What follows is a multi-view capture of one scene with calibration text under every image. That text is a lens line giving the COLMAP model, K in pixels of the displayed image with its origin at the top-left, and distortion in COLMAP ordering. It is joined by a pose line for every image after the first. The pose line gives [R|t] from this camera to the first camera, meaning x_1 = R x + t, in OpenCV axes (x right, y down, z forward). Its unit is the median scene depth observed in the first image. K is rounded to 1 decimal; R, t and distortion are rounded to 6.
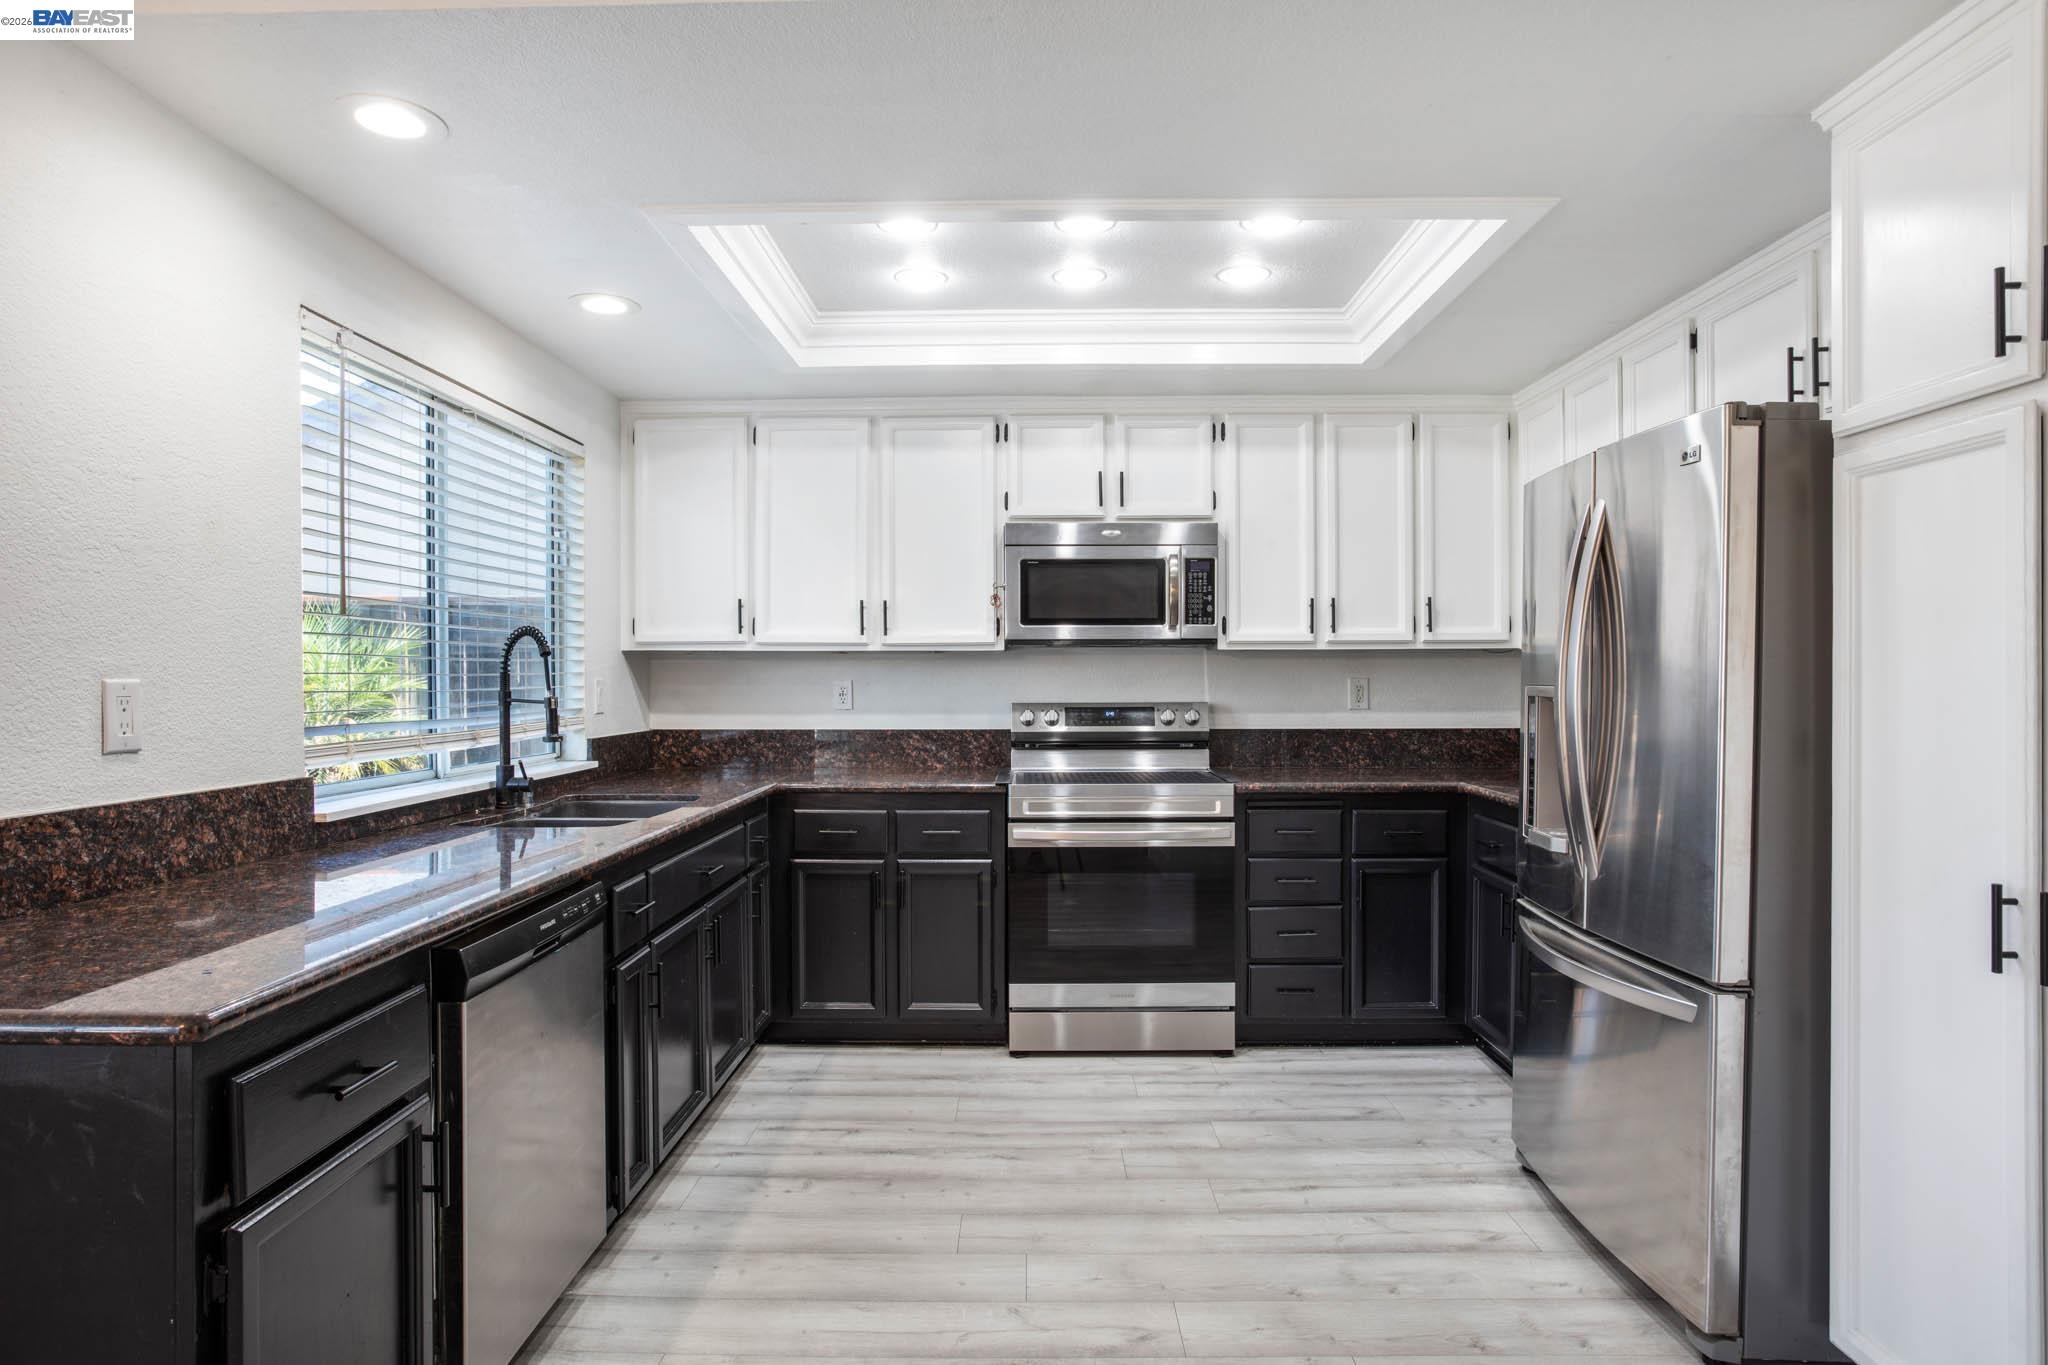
lens RADIAL K [[1172.8, 0, 1017.6], [0, 1172.8, 684.2], [0, 0, 1]] dist [-0.067030, 0.055061]
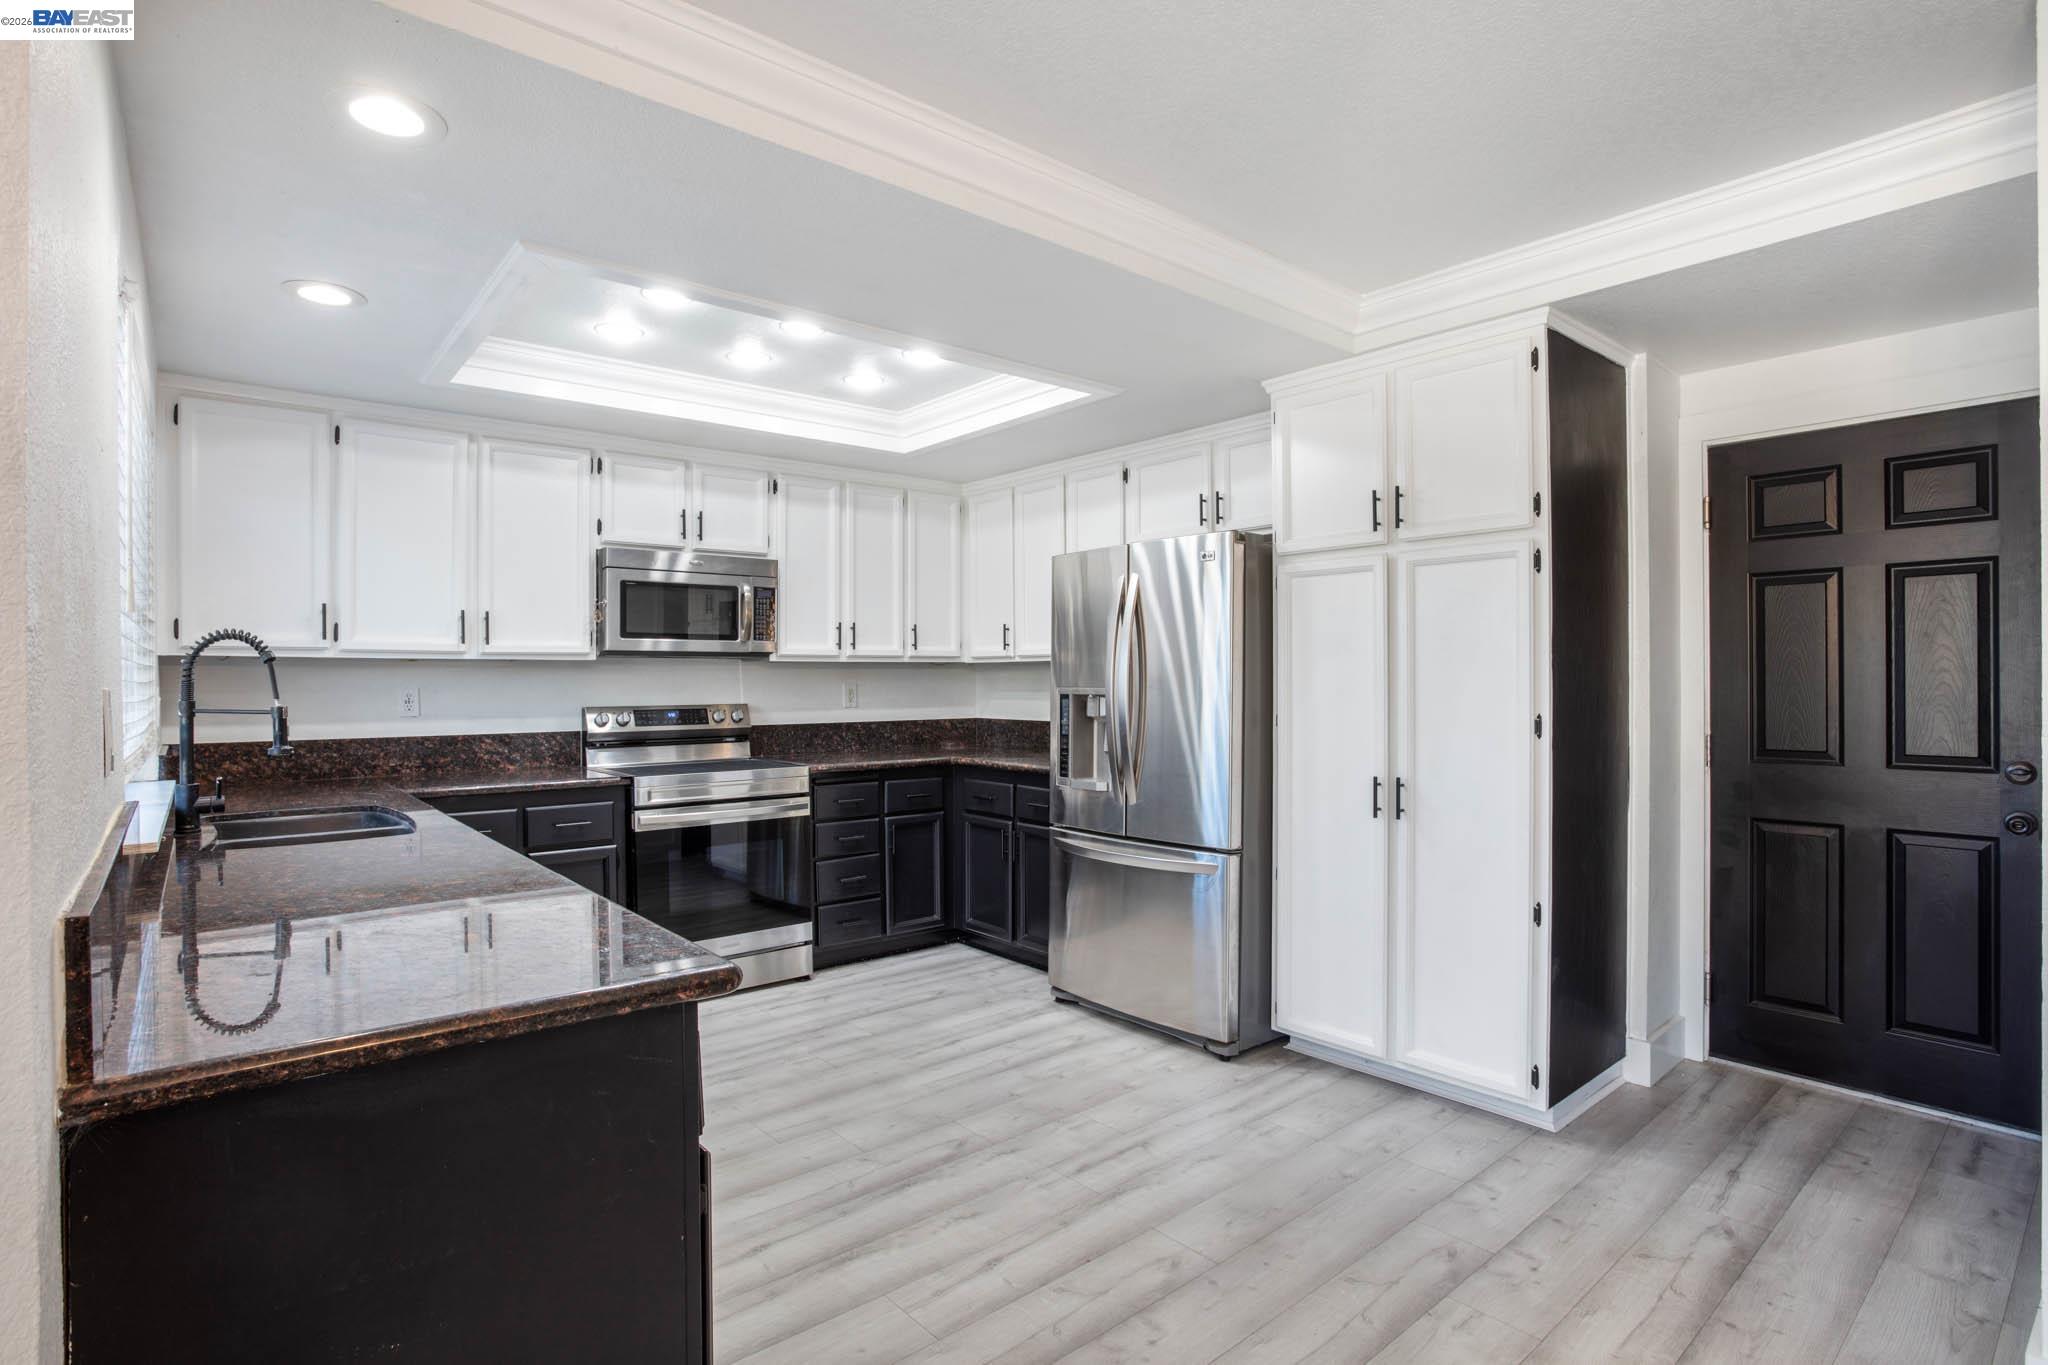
lens RADIAL K [[1034.1, 0, 1024.6], [0, 1034.1, 690.3], [0, 0, 1]] dist [-0.049868, 0.000366]
pose [[0.751596, -0.008016, 0.659575, -0.361329], [0.008347, 0.999962, 0.002642, 0.000917], [-0.659571, 0.003519, 0.751634, -0.004393]]
